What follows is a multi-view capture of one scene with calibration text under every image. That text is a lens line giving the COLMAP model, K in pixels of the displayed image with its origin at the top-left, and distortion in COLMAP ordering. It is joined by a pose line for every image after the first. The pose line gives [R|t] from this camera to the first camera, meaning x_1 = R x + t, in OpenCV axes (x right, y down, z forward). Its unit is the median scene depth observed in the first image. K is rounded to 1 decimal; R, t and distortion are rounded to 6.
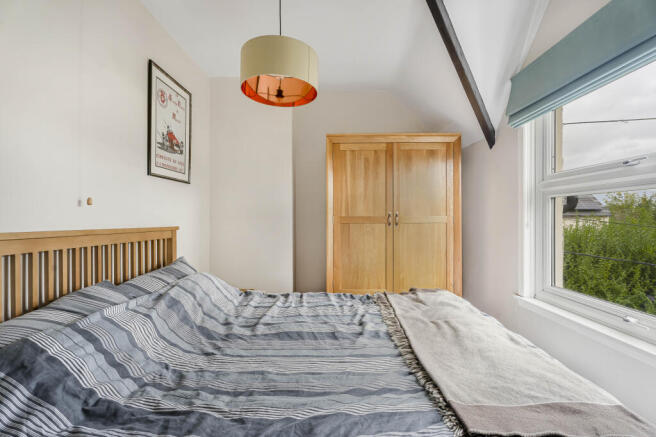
lens RADIAL K [[293.4, 0, 328.3], [0, 293.4, 217.3], [0, 0, 1]] dist [-0.000849, 0.000041]
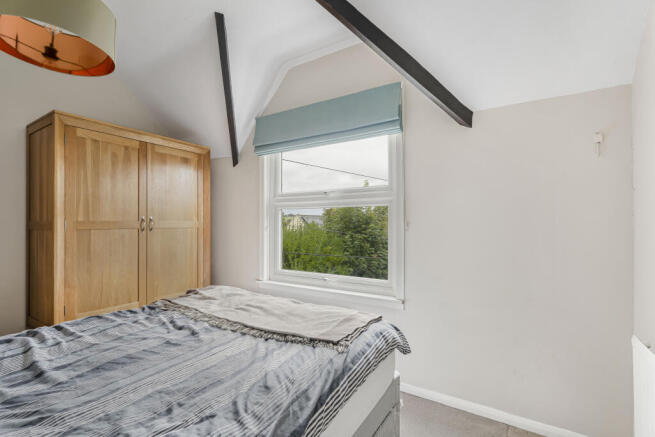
lens RADIAL K [[293.0, 0, 326.2], [0, 293.0, 221.9], [0, 0, 1]] dist [-0.000849, 0.000041]
pose [[0.522589, 0.003416, 0.852578, -0.432351], [-0.004924, 0.999987, -0.000988, -0.004726], [-0.852570, -0.003682, 0.522600, 0.038839]]
